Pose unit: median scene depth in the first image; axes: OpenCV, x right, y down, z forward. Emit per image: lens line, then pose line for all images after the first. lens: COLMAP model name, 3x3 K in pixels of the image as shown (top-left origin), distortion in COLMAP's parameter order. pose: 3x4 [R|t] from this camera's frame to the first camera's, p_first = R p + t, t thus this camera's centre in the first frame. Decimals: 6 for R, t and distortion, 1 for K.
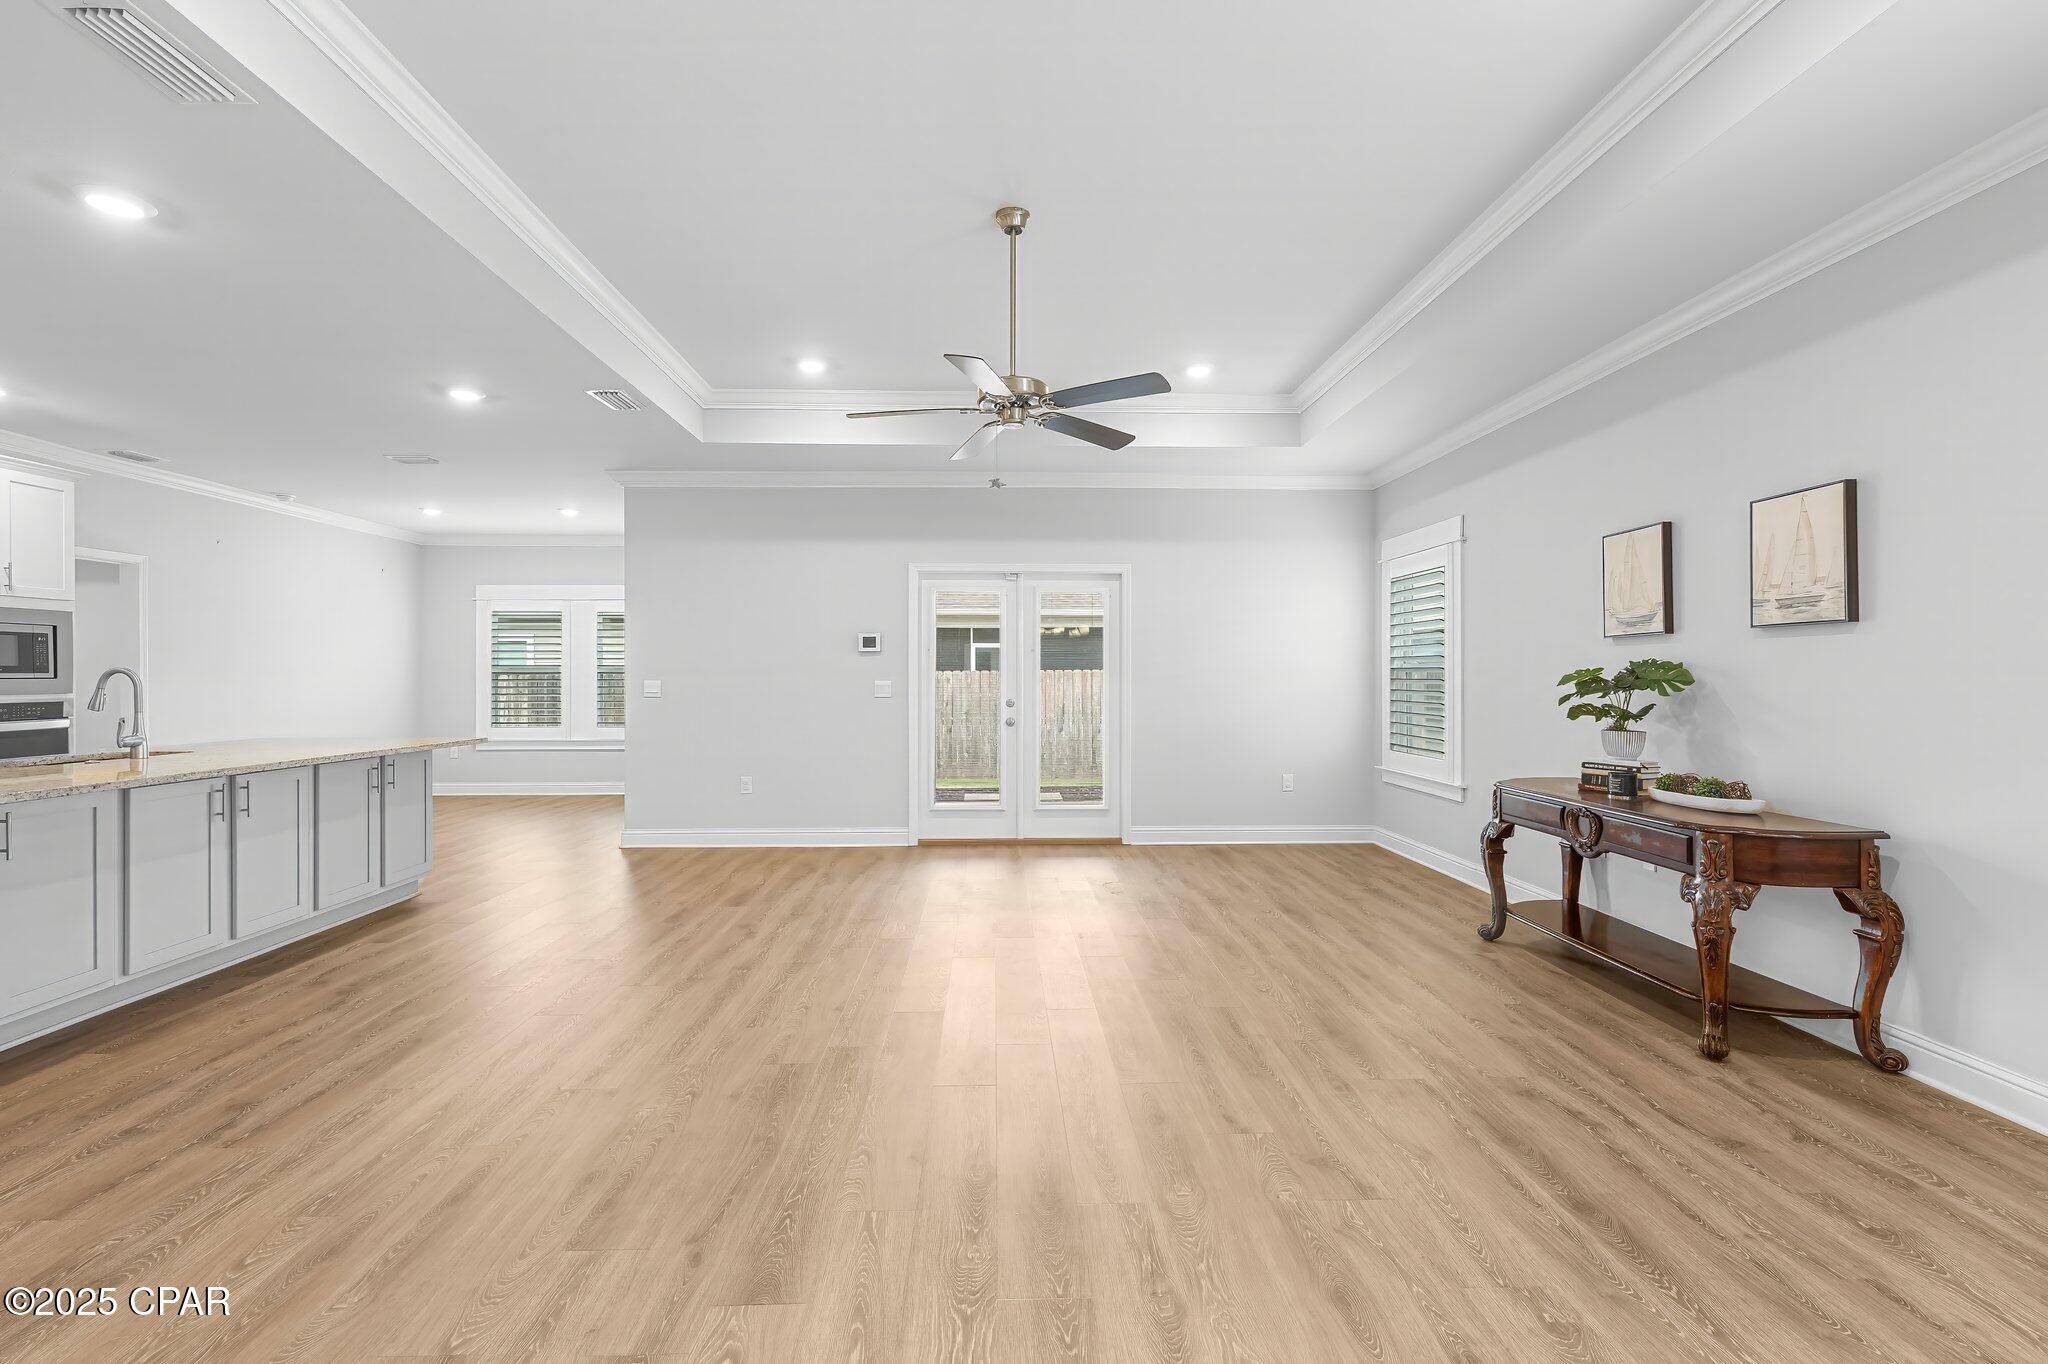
lens RADIAL K [[872.0, 0, 1015.0], [0, 872.0, 674.9], [0, 0, 1]] dist [-0.001305, -0.000482]
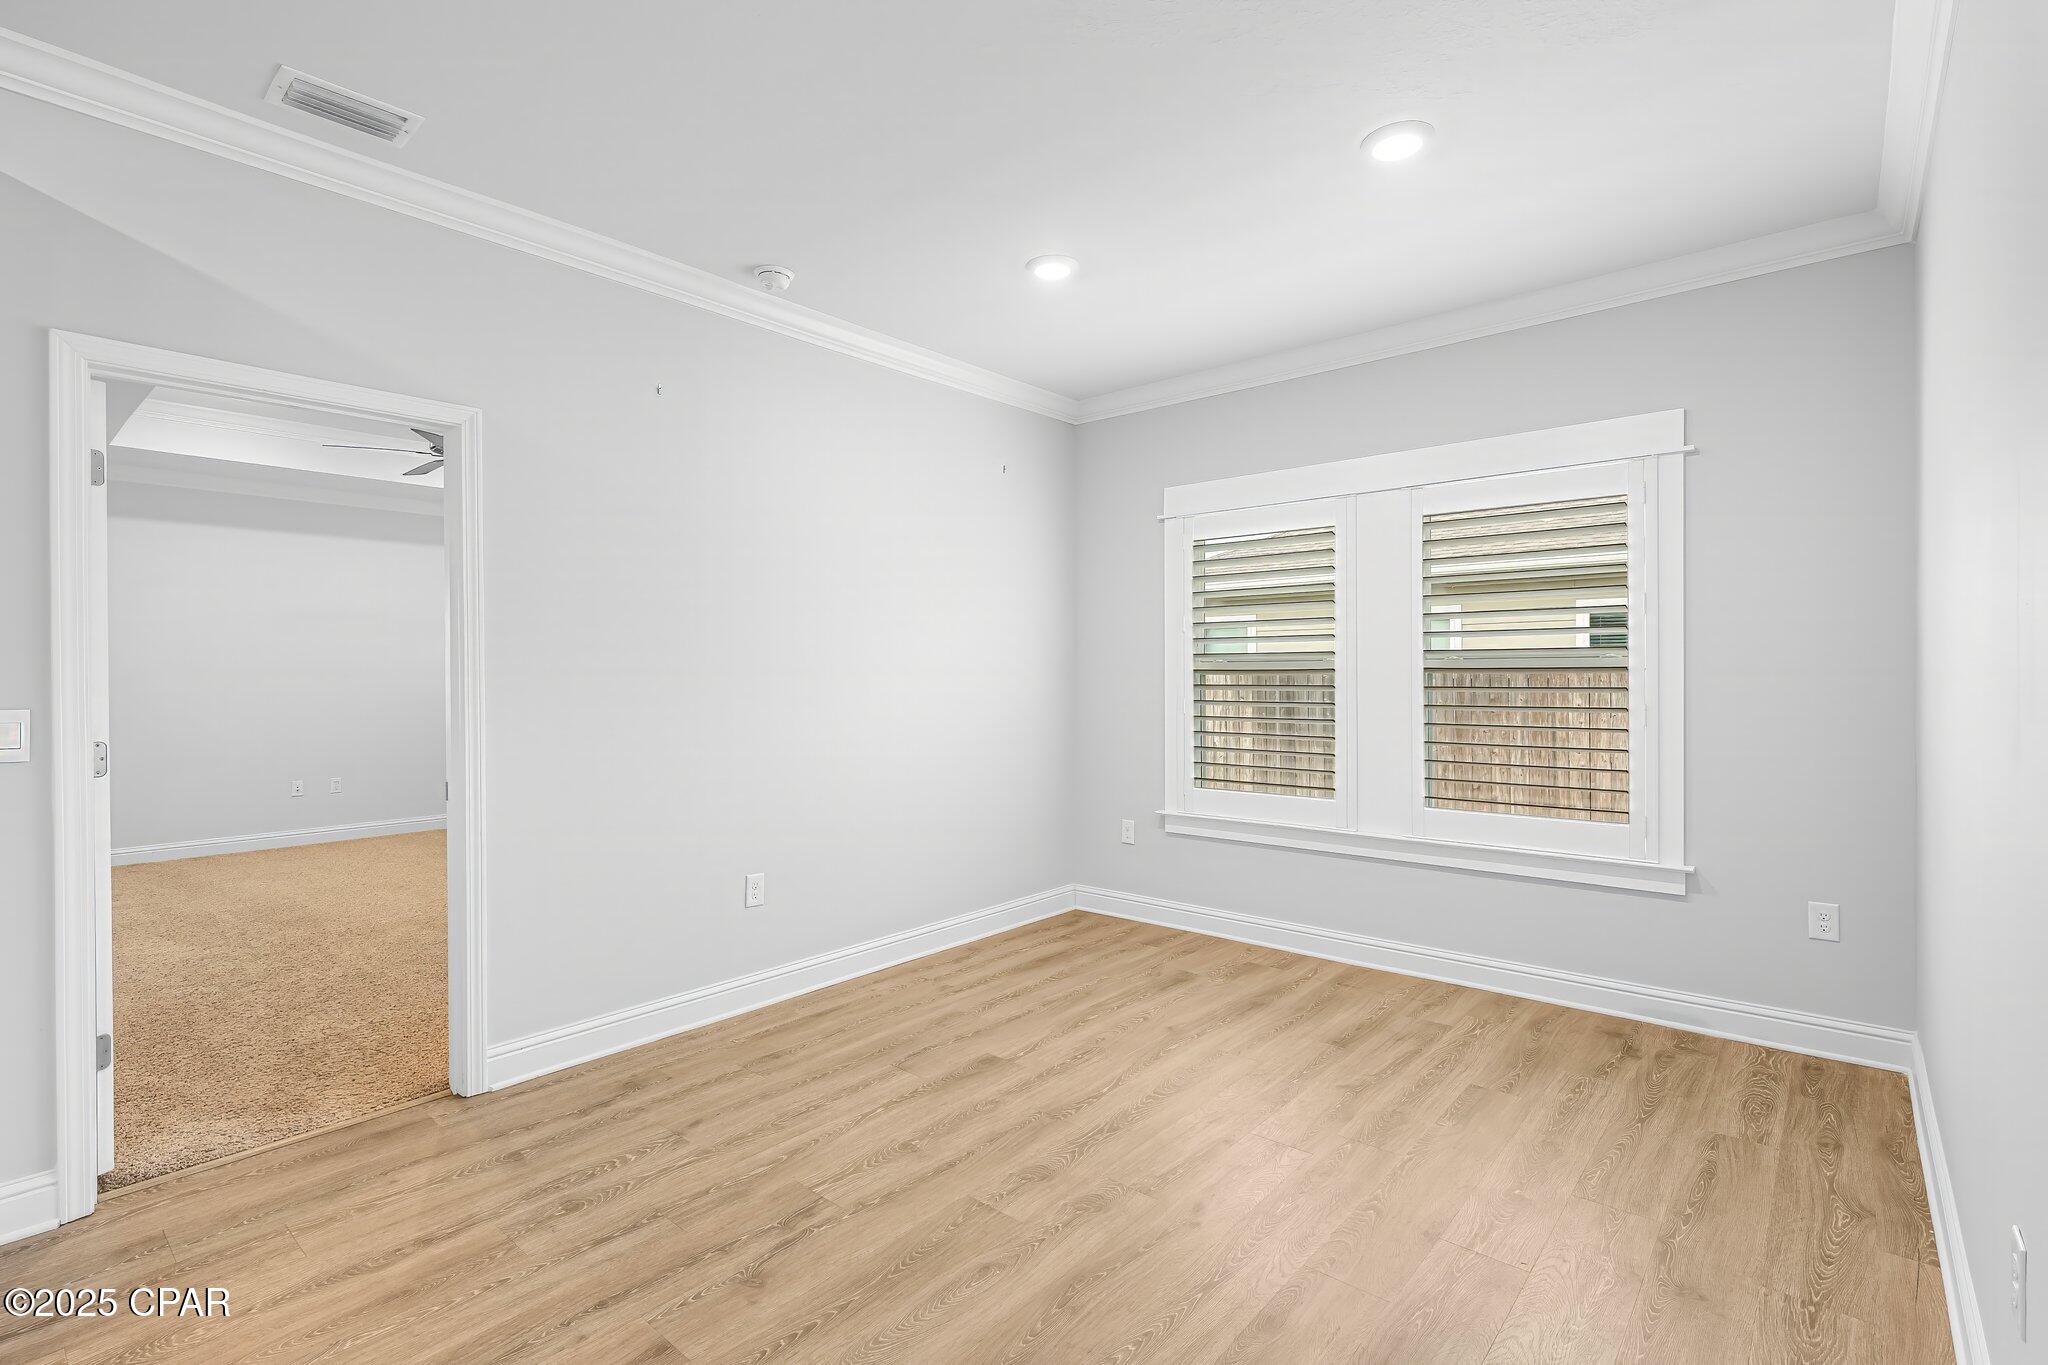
lens RADIAL K [[950.1, 0, 1028.4], [0, 950.1, 678.2], [0, 0, 1]] dist [0.001062, 0.000302]
pose [[0.746449, -0.001957, -0.665440, -0.328741], [0.007588, 0.999956, 0.005571, -0.001999], [0.665399, -0.009207, 0.746431, 0.562817]]
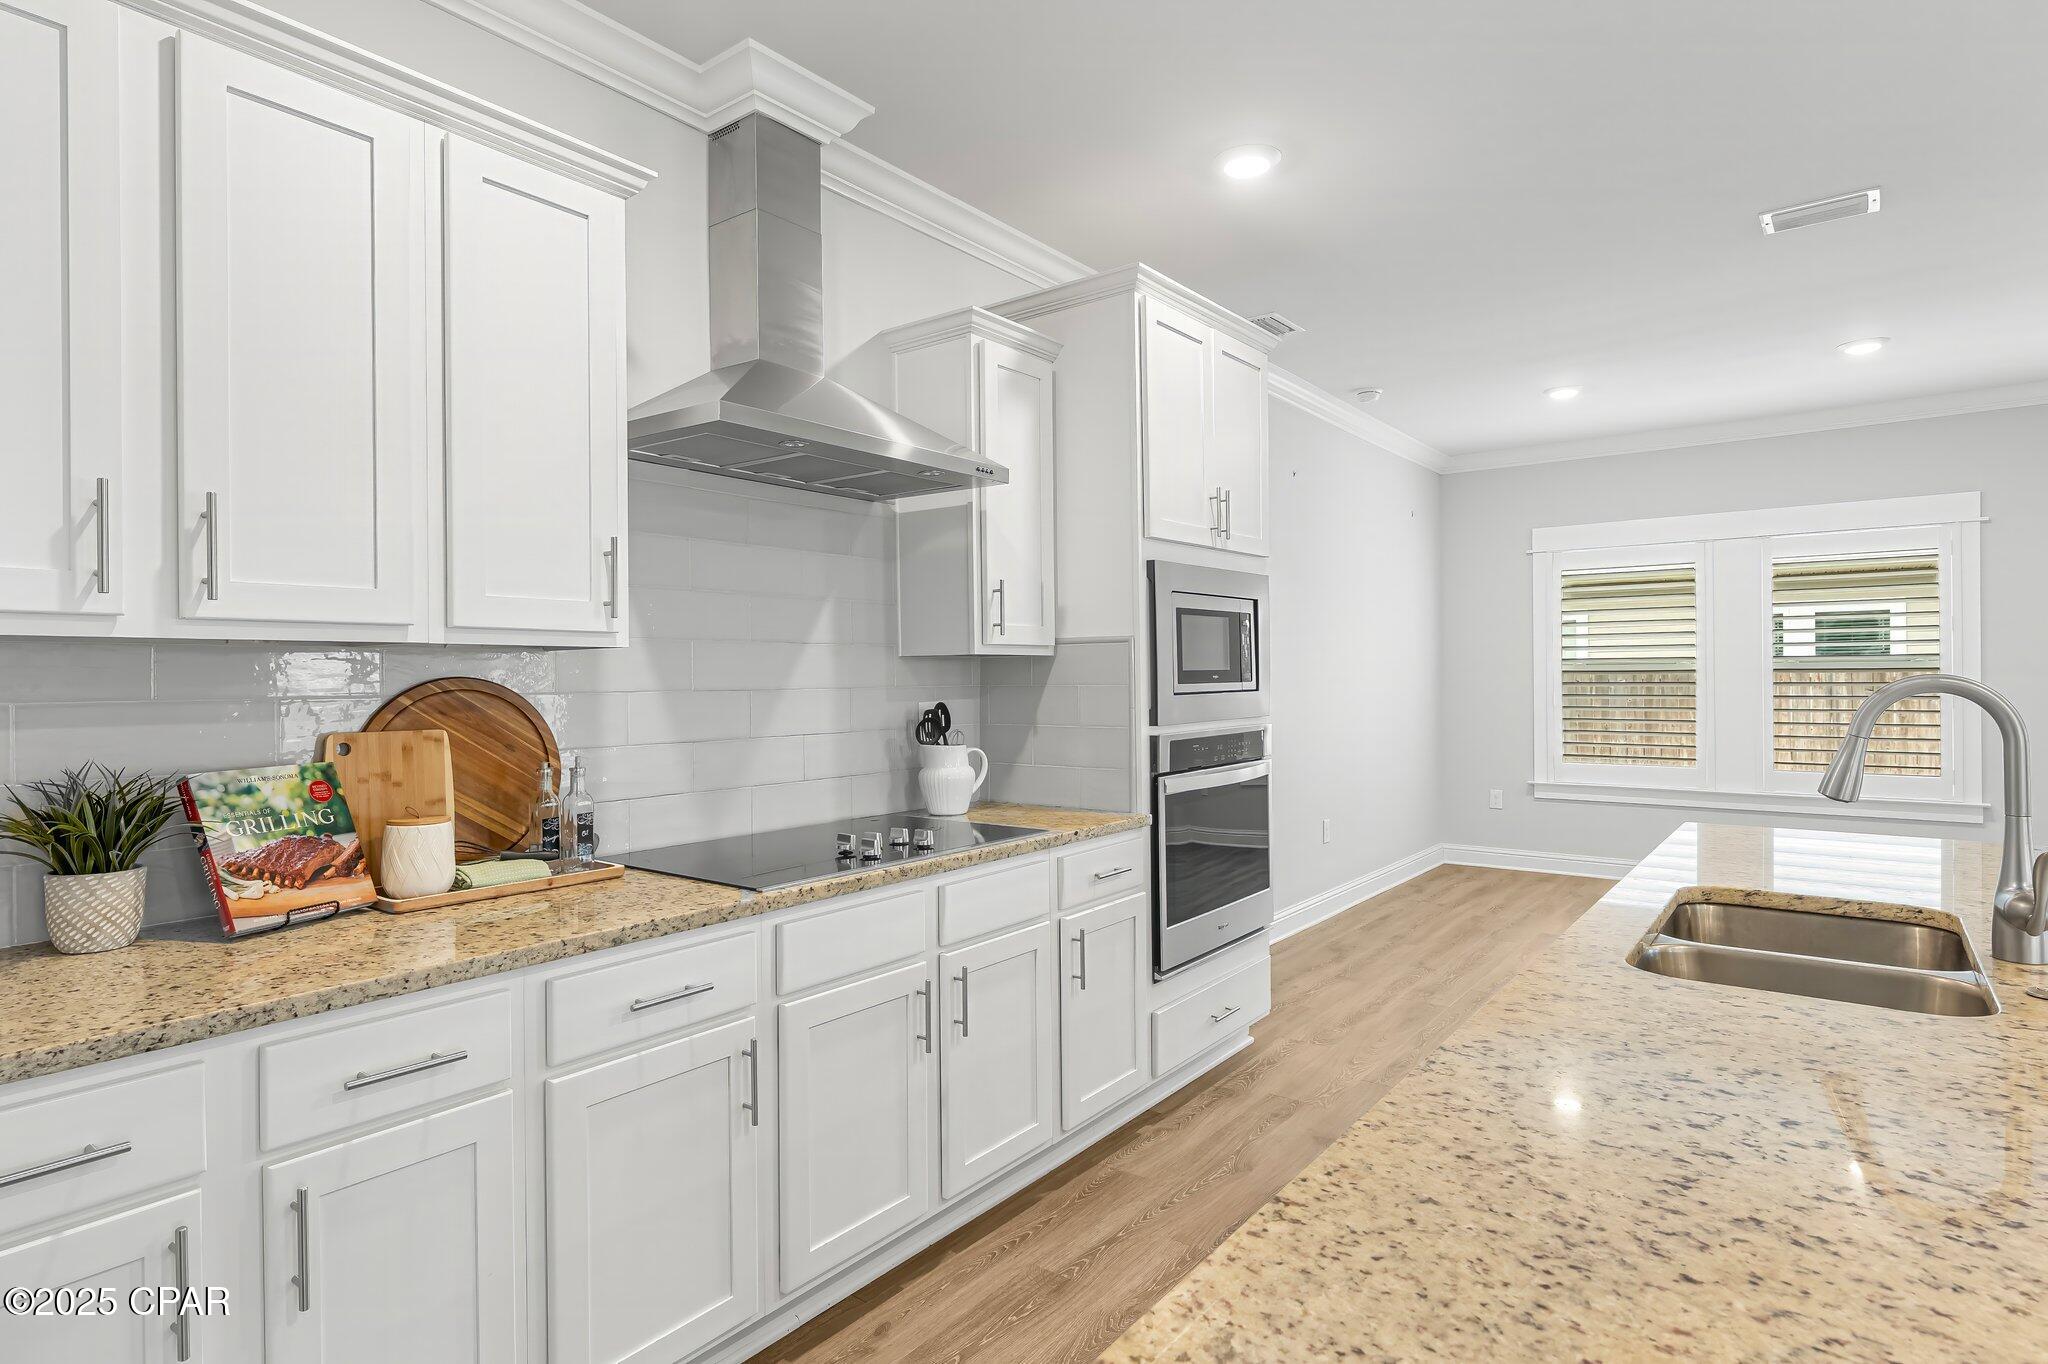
lens RADIAL K [[1079.5, 0, 1024.0], [0, 1079.5, 682.0], [0, 0, 1]] dist [-0.000439, 0.000322]
pose [[0.781232, -0.005082, -0.624220, -0.426732], [0.011740, 0.999910, 0.006552, -0.004563], [0.624131, -0.012447, 0.781221, 0.185464]]
